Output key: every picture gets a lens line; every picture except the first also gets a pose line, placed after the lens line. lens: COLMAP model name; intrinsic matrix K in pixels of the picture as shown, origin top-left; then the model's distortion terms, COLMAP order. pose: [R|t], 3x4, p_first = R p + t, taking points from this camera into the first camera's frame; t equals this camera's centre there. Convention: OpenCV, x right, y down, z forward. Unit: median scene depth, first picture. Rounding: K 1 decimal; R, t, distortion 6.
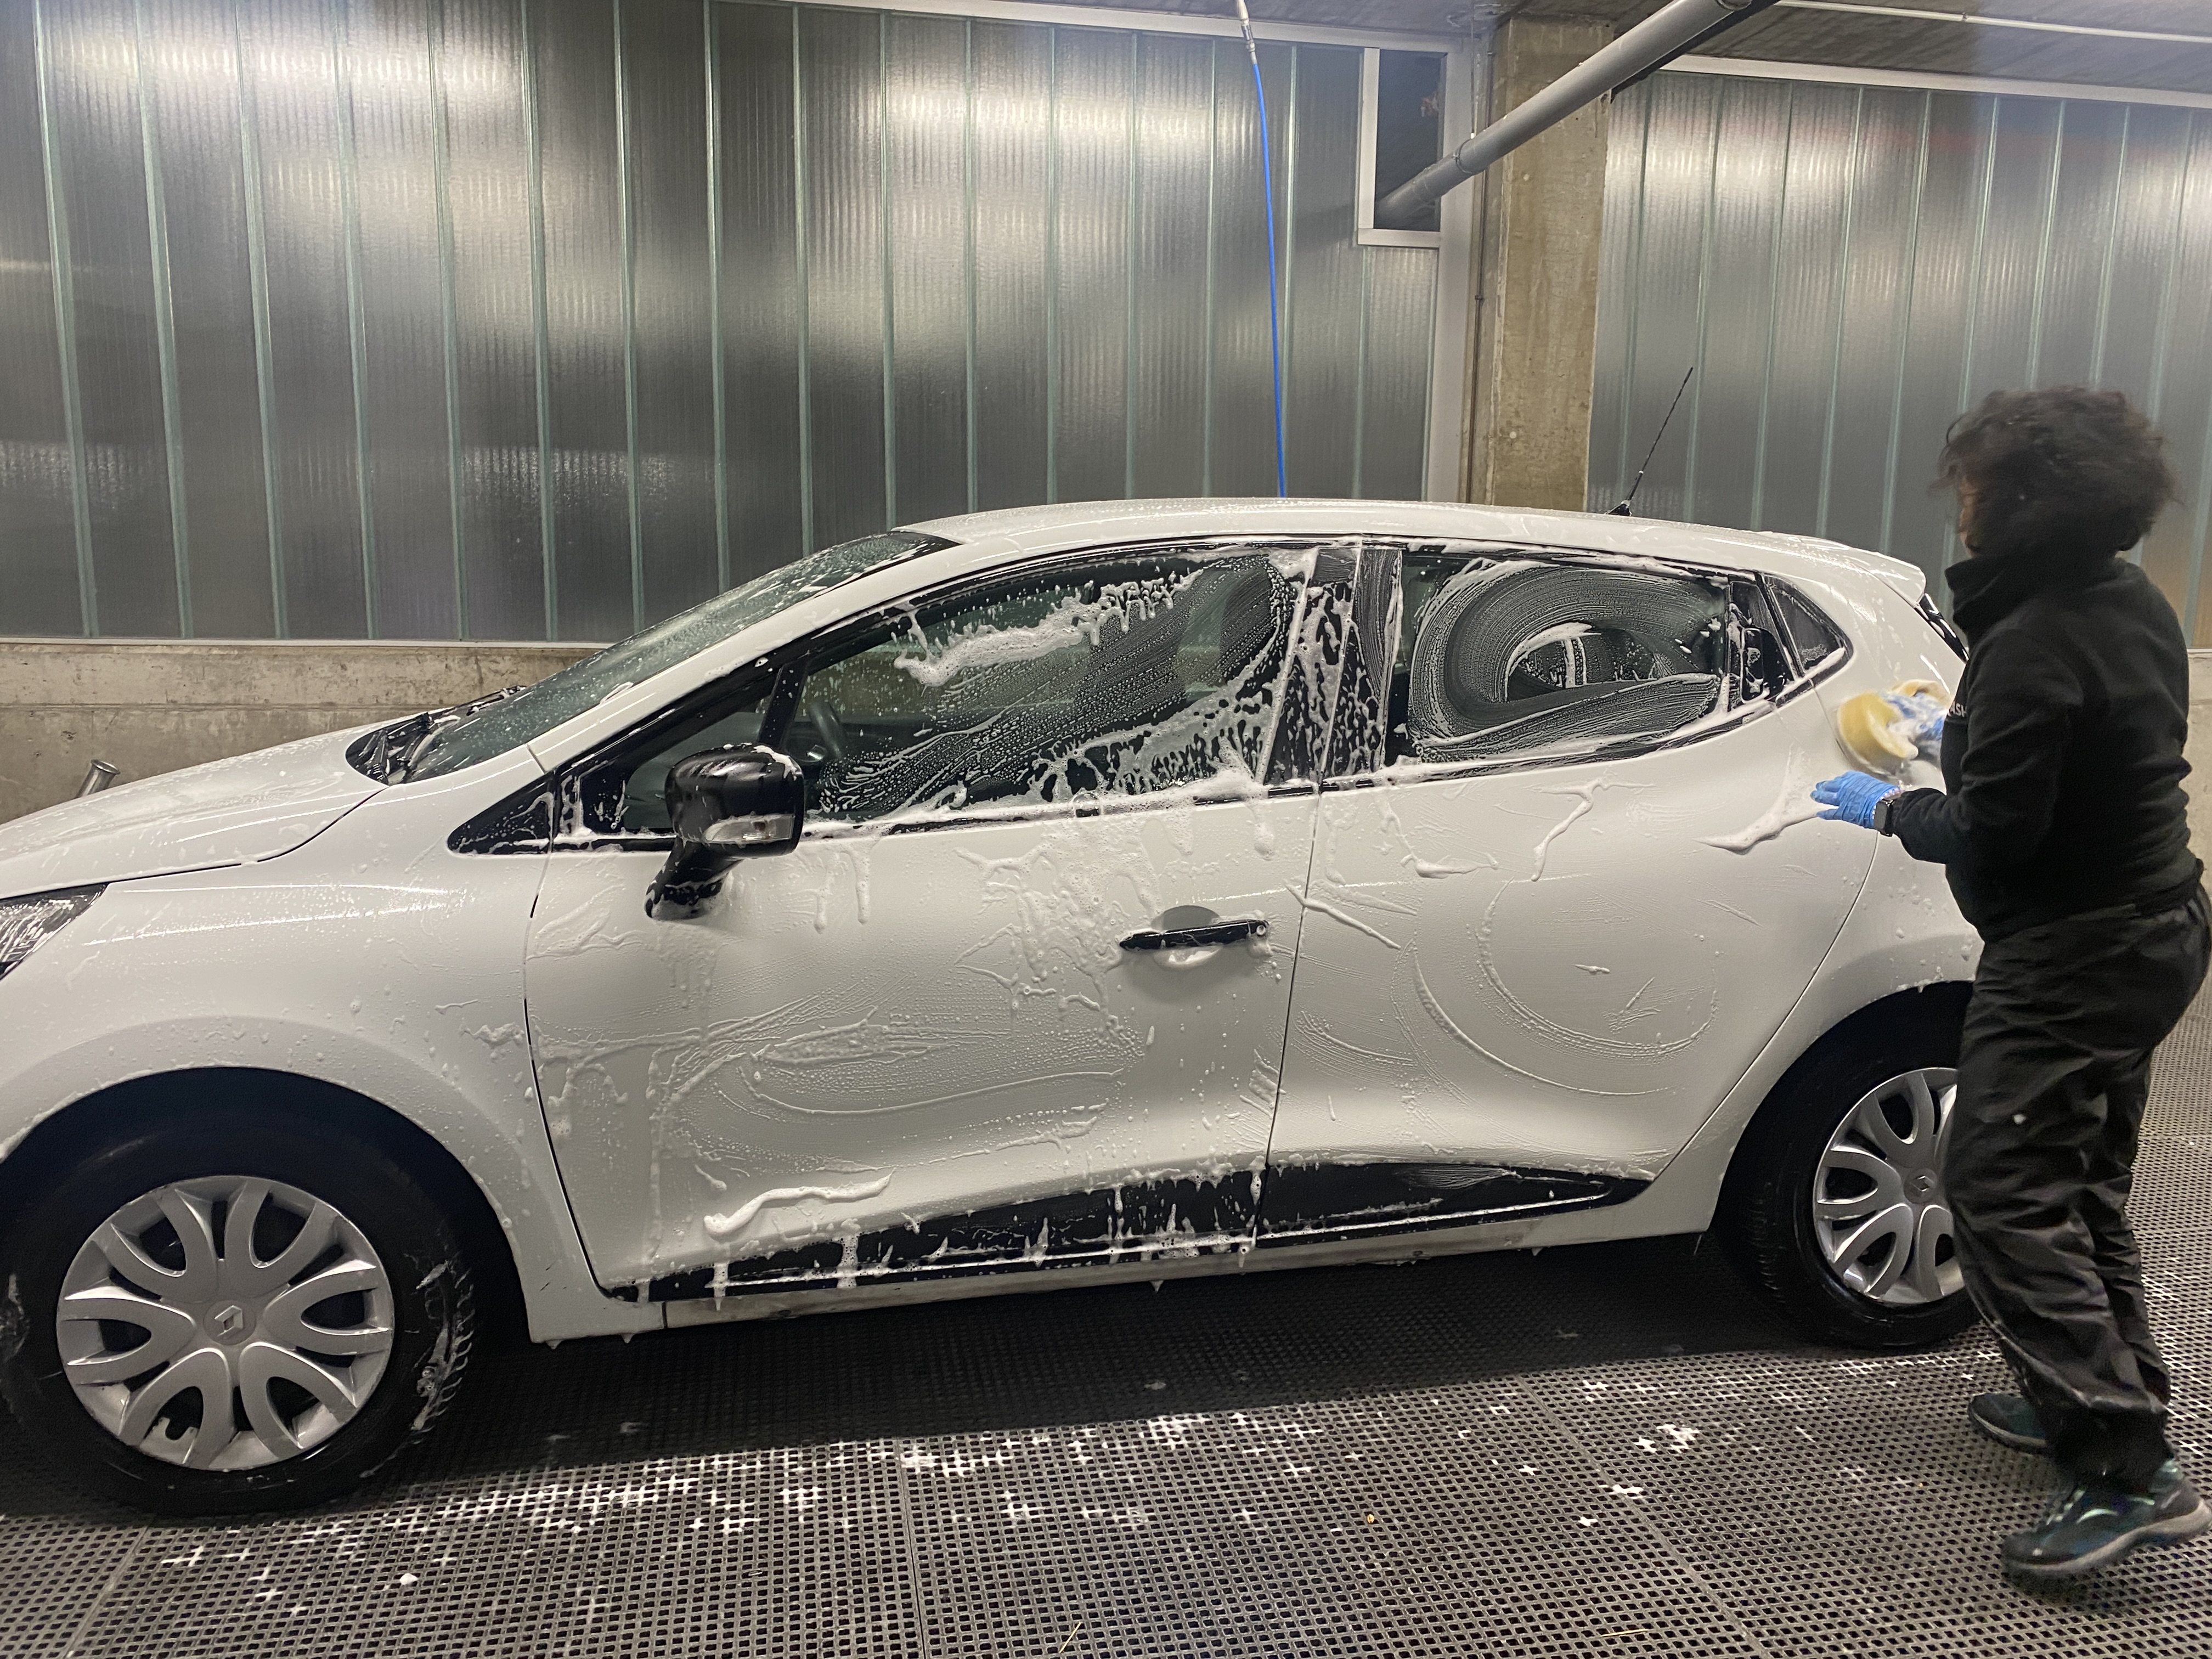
lens RADIAL K [[1668.4, 0, 1100.7], [0, 1668.4, 811.1], [0, 0, 1]] dist [0.014185, -0.014076]
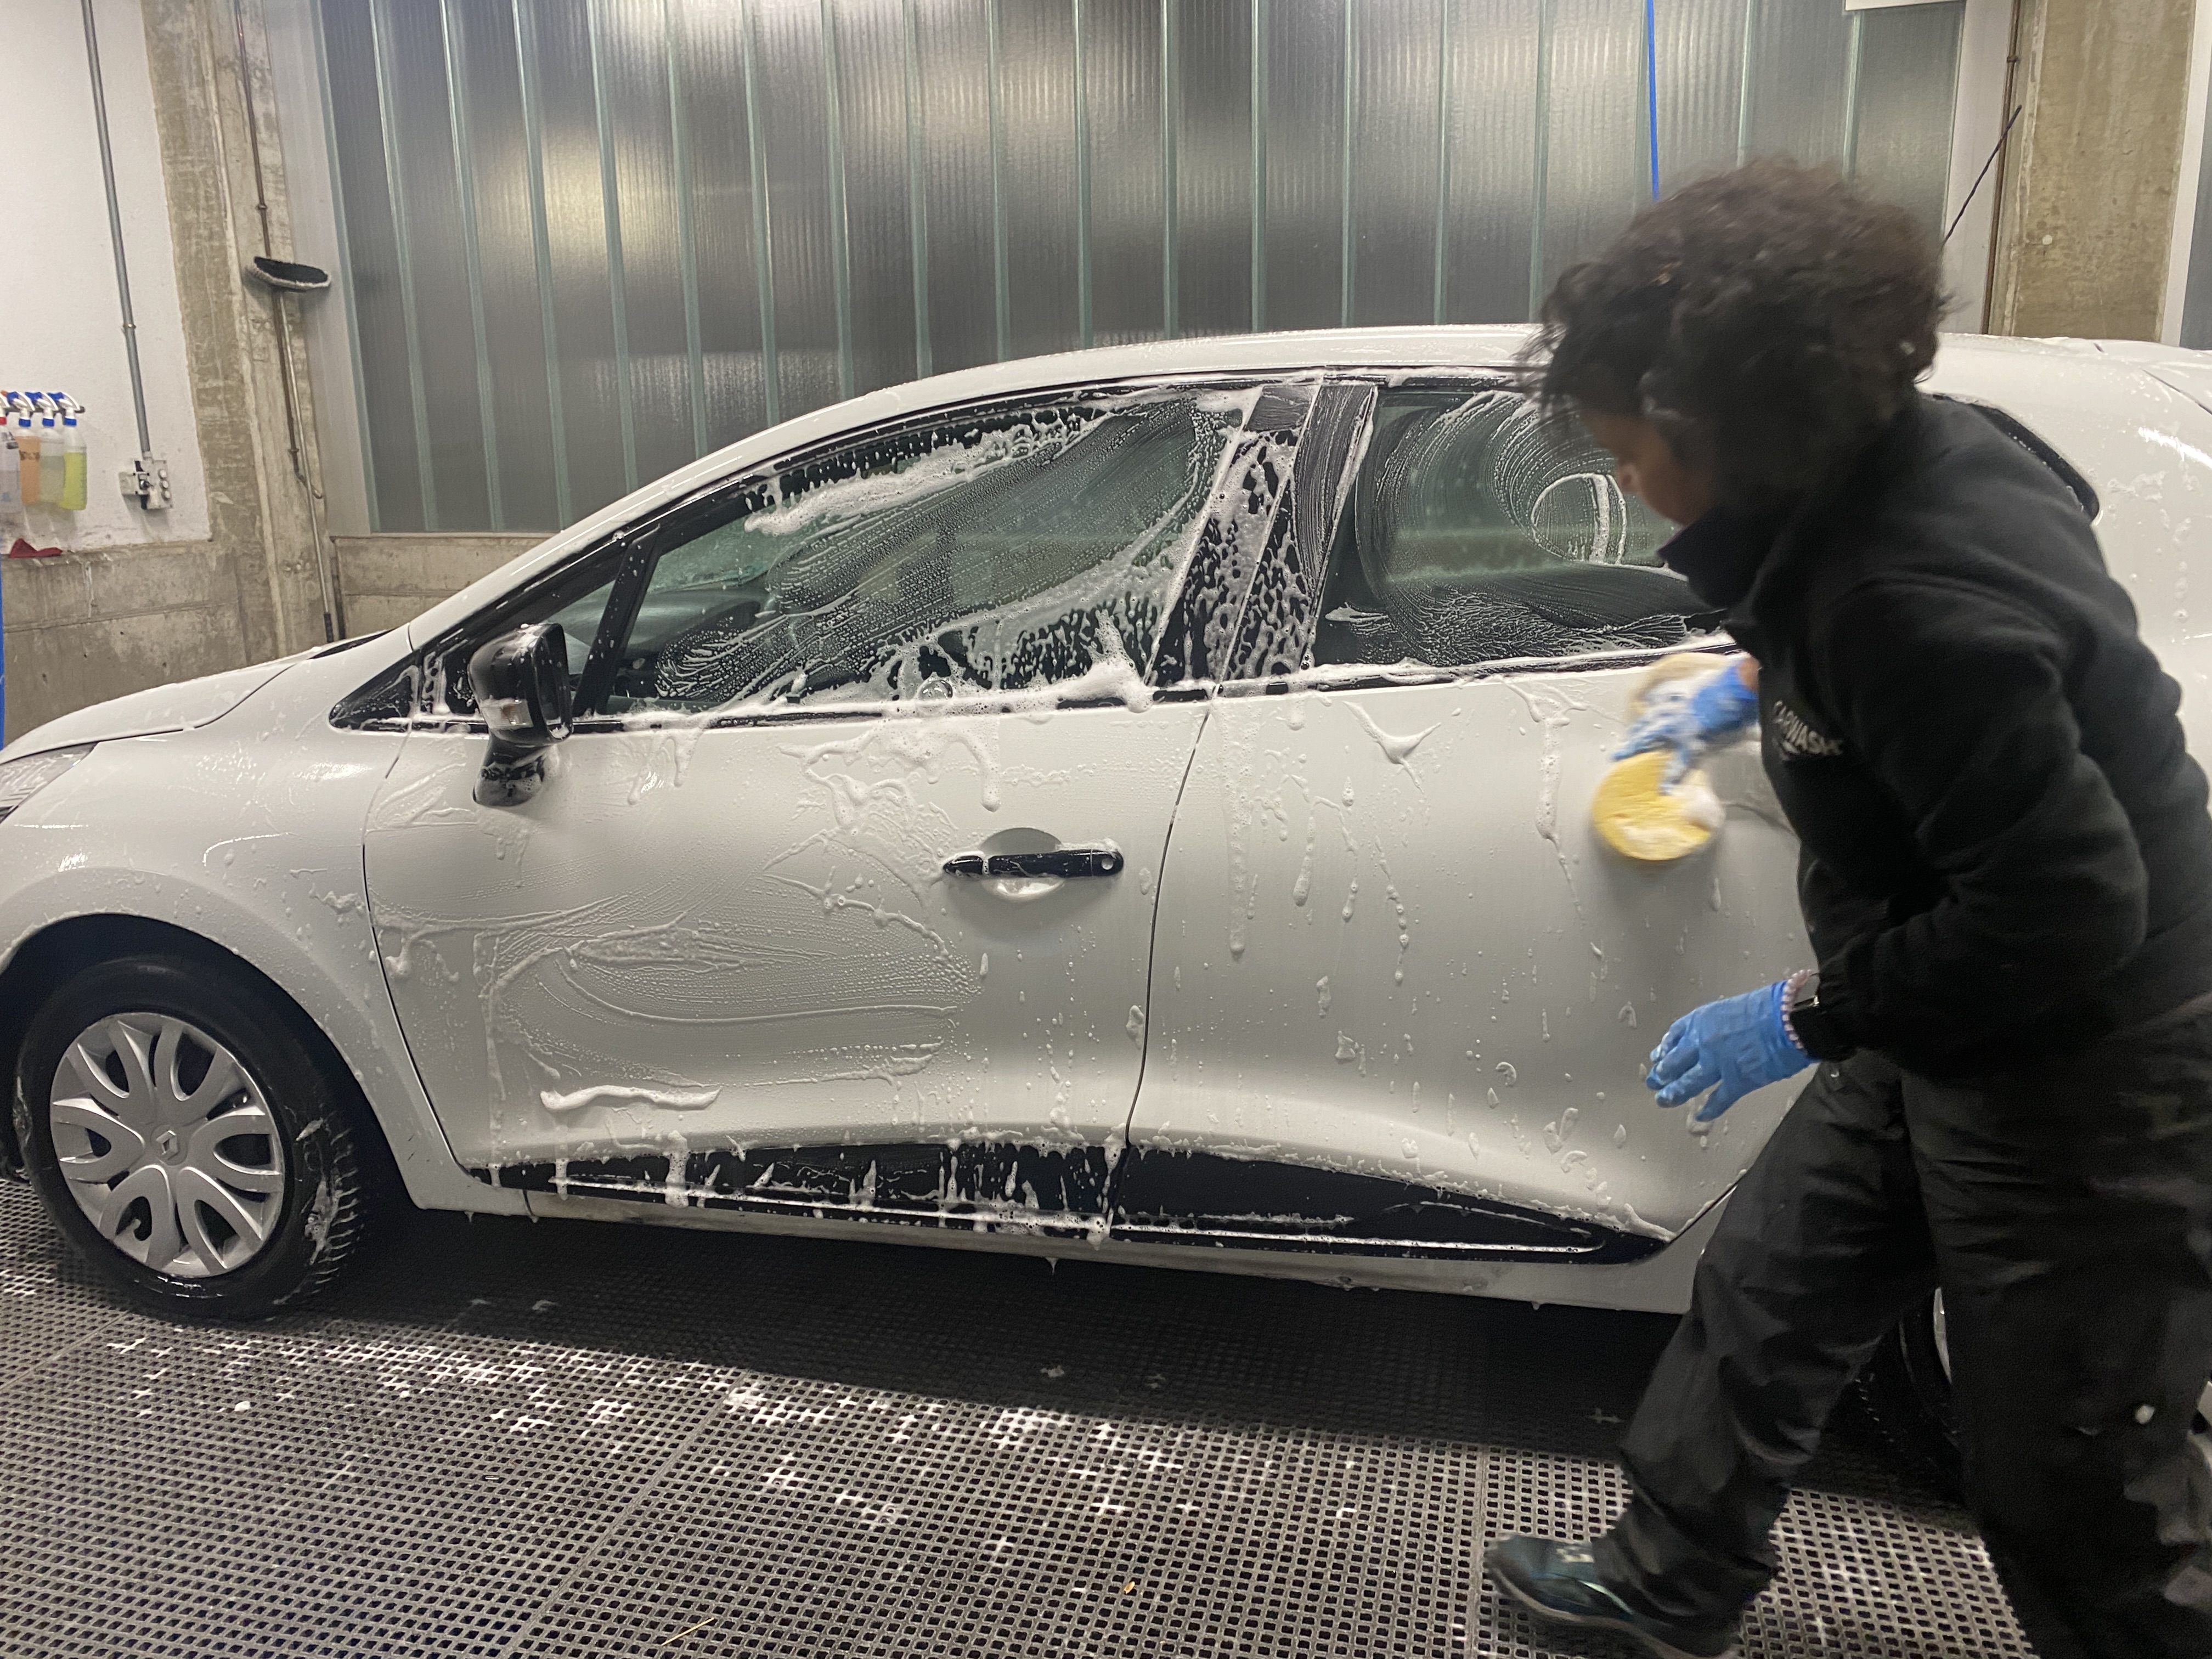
lens RADIAL K [[1668.4, 0, 1091.7], [0, 1668.4, 826.3], [0, 0, 1]] dist [0.014185, -0.014076]
pose [[0.900480, 0.065887, -0.429878, 0.444694], [-0.036108, 0.996371, 0.077076, -0.008885], [0.433396, -0.053884, 0.899591, 0.261740]]
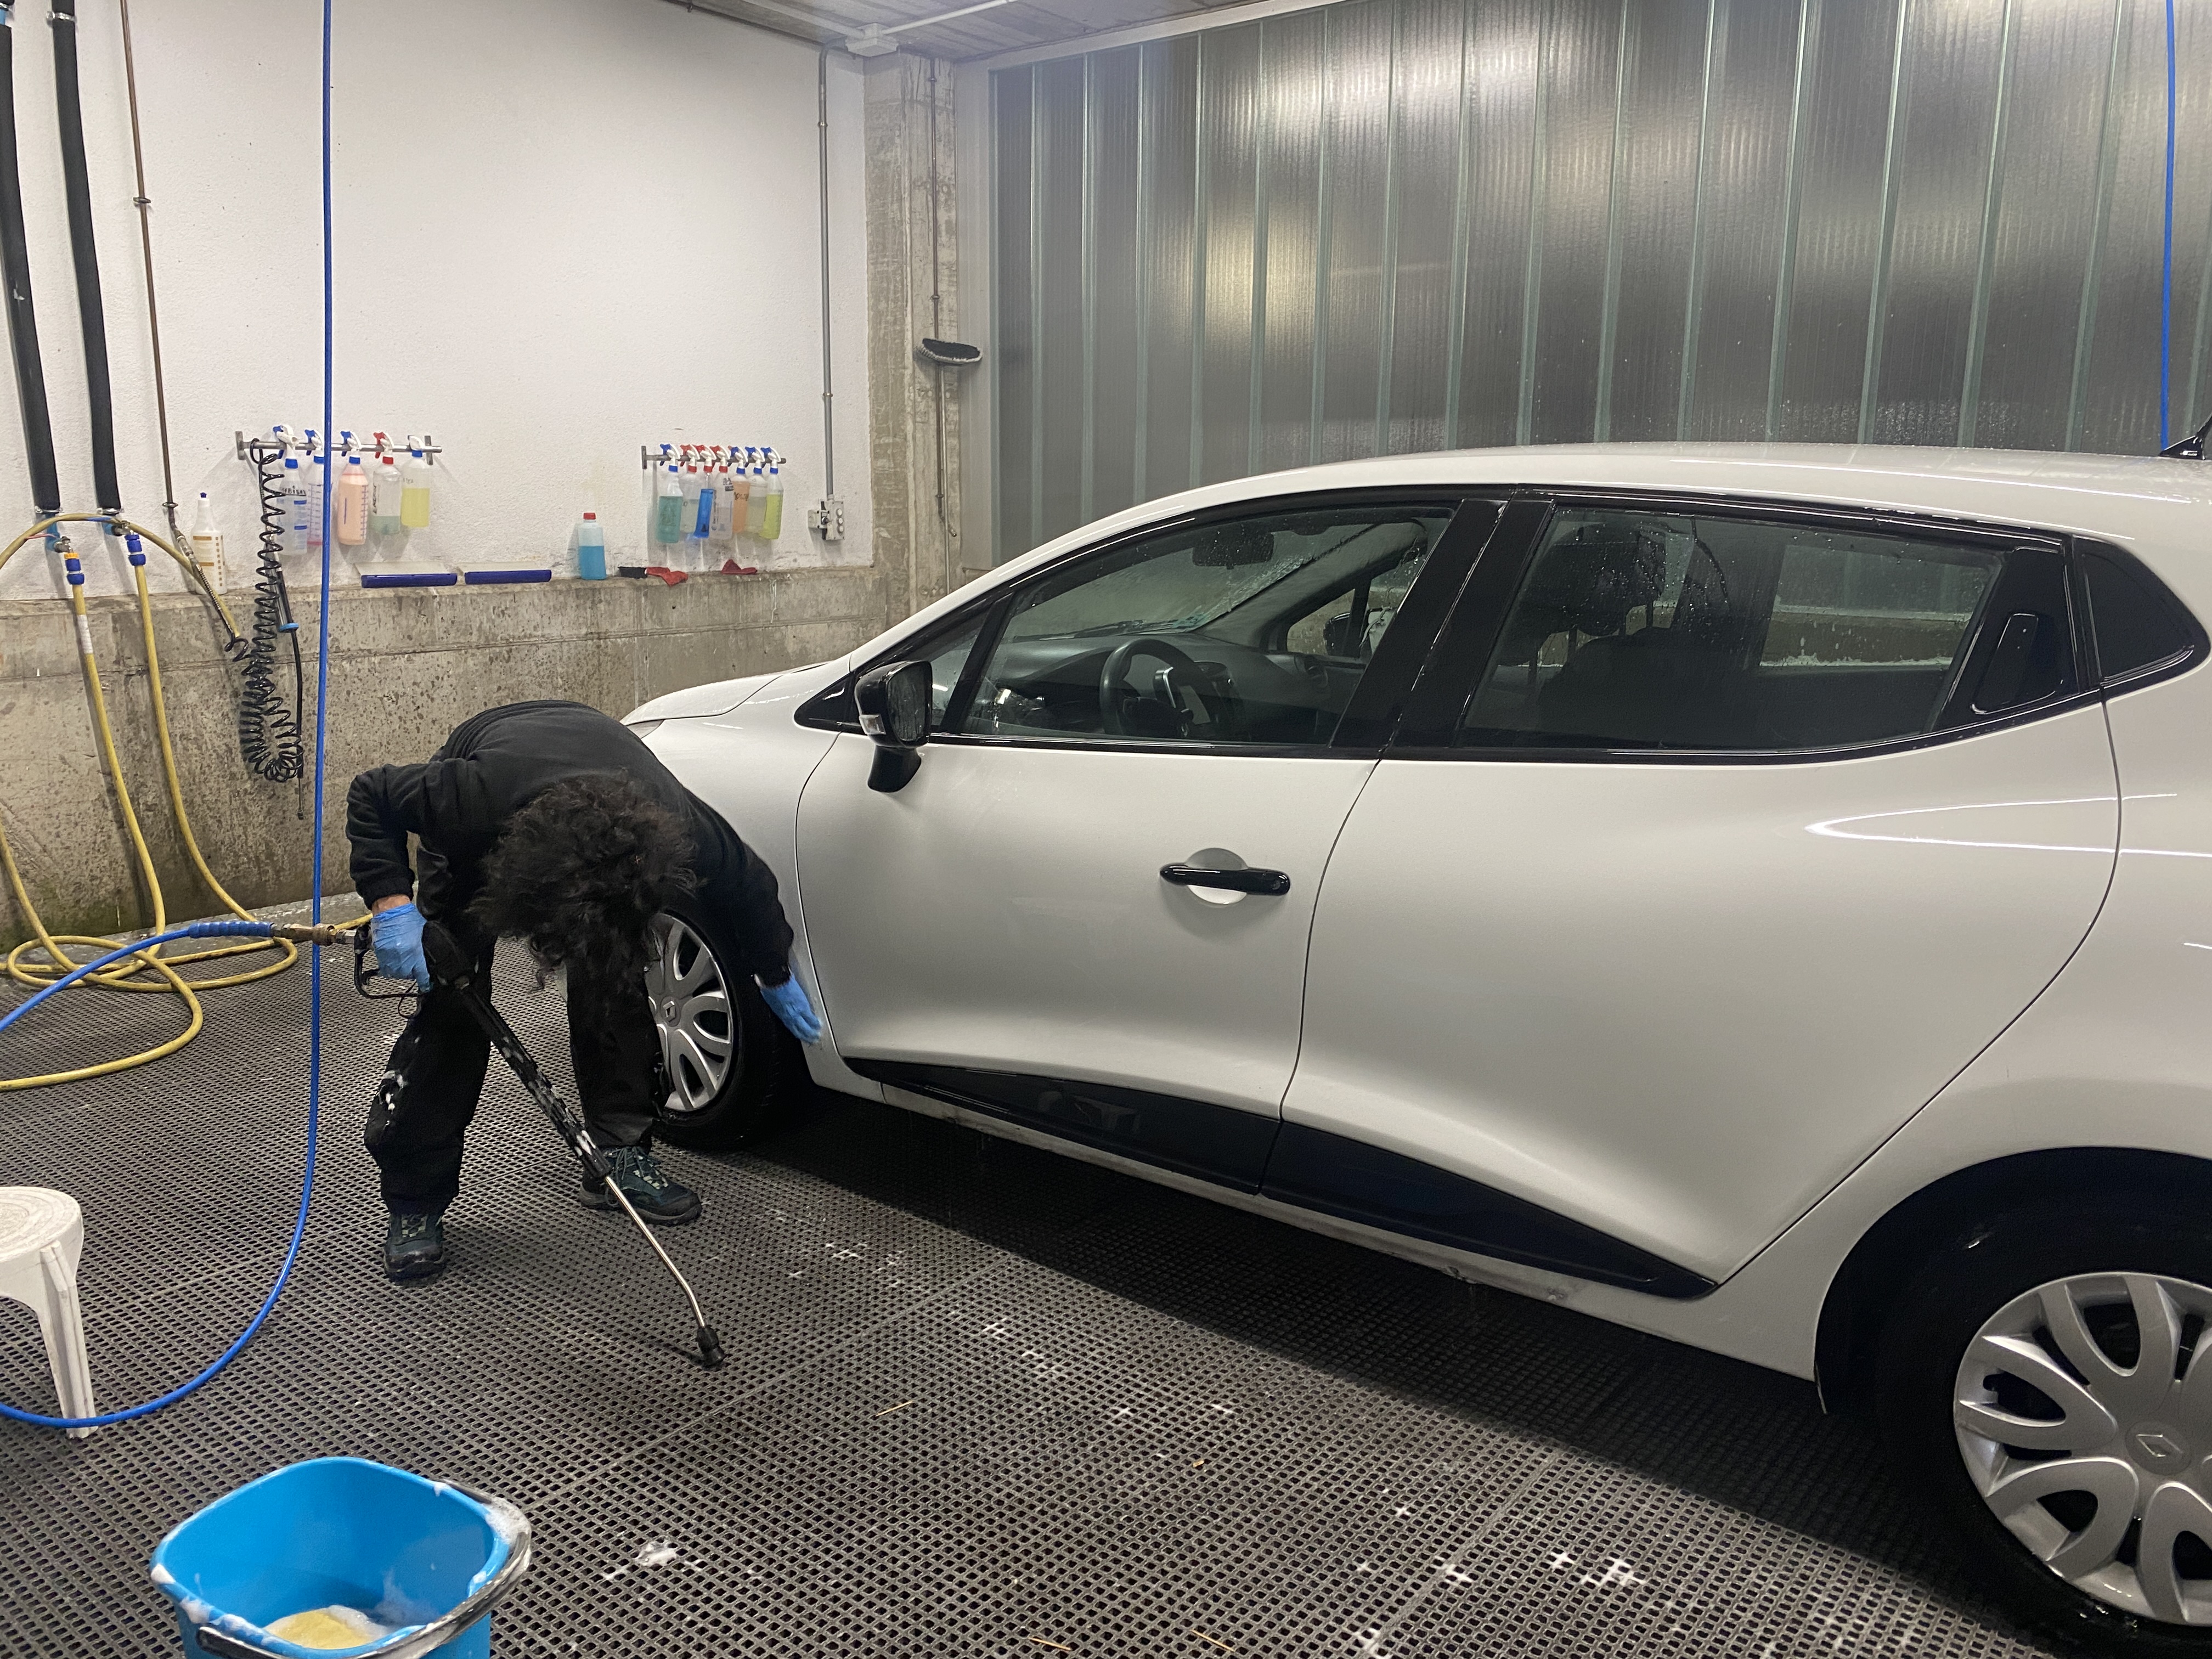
lens RADIAL K [[1668.4, 0, 1118.0], [0, 1668.4, 842.3], [0, 0, 1]] dist [0.014185, -0.014076]
pose [[0.657160, 0.150676, -0.738537, 0.779018], [-0.119396, 0.988254, 0.095383, -0.037346], [0.744235, 0.025497, 0.667431, 0.260856]]
